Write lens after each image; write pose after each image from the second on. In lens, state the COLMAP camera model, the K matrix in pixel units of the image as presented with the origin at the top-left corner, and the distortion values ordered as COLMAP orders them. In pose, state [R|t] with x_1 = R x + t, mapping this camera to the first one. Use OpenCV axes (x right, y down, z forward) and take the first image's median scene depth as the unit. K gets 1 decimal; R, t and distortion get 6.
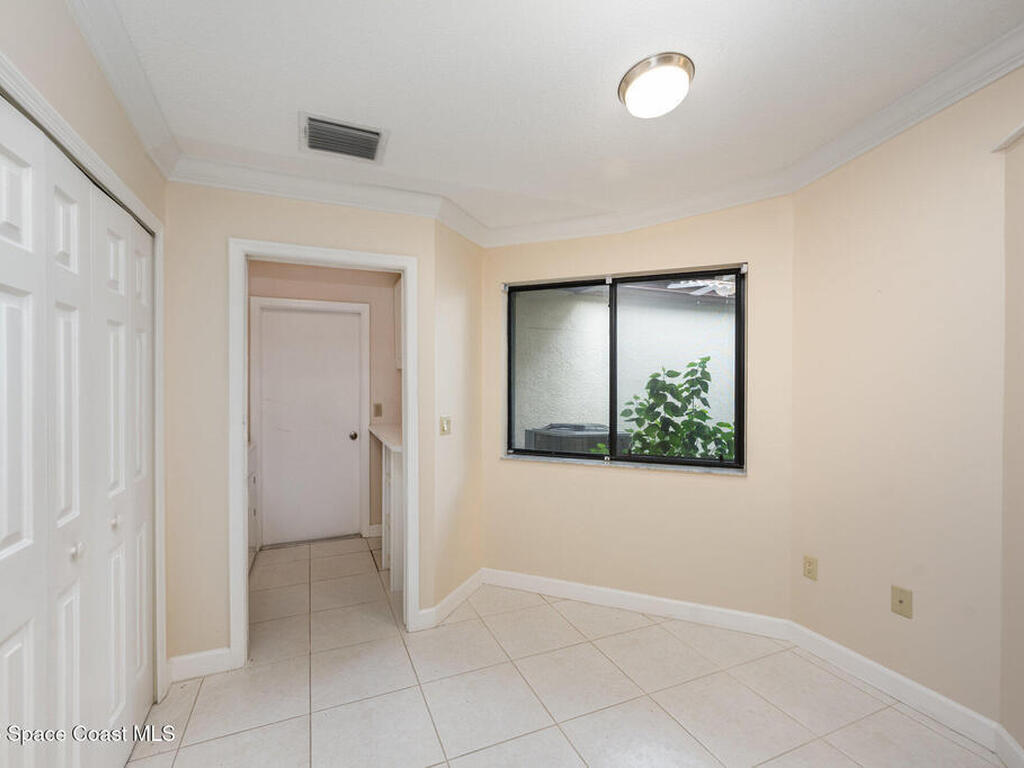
lens RADIAL K [[452.8, 0, 500.4], [0, 452.8, 380.4], [0, 0, 1]] dist [-0.000268, 0.000464]
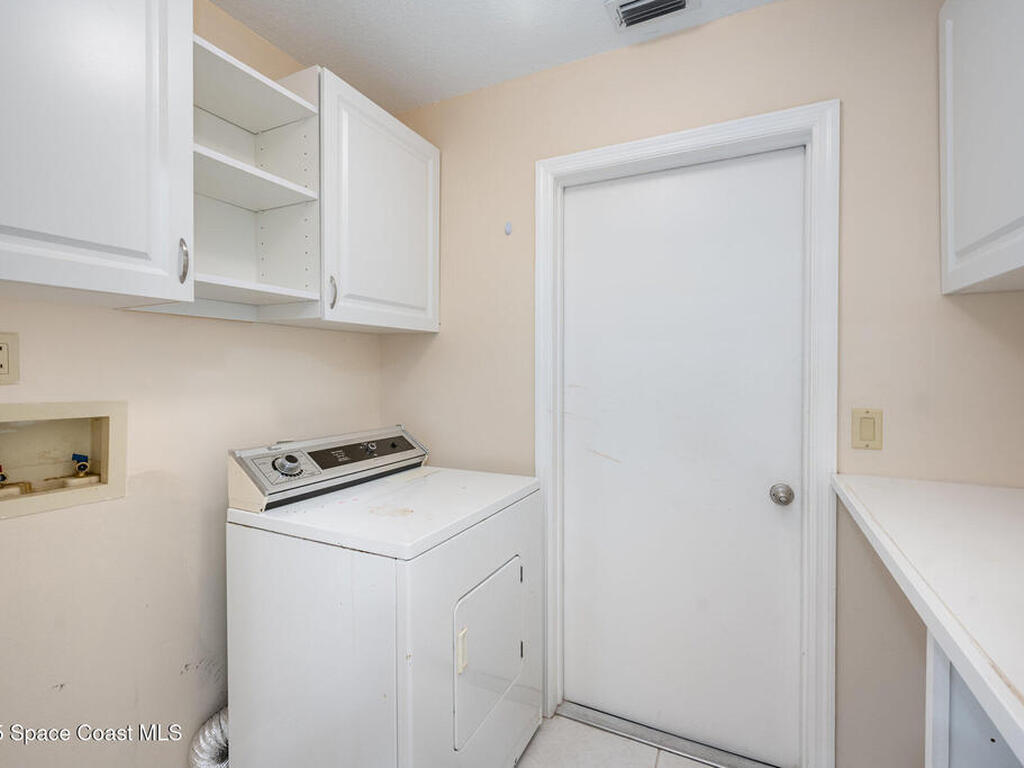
lens RADIAL K [[481.4, 0, 513.3], [0, 481.4, 371.6], [0, 0, 1]] dist [0.001503, -0.000083]
pose [[0.658281, 0.009584, -0.752712, -0.181324], [-0.003367, 0.999946, 0.009787, 0.023496], [0.752765, -0.003908, 0.658278, 0.596994]]
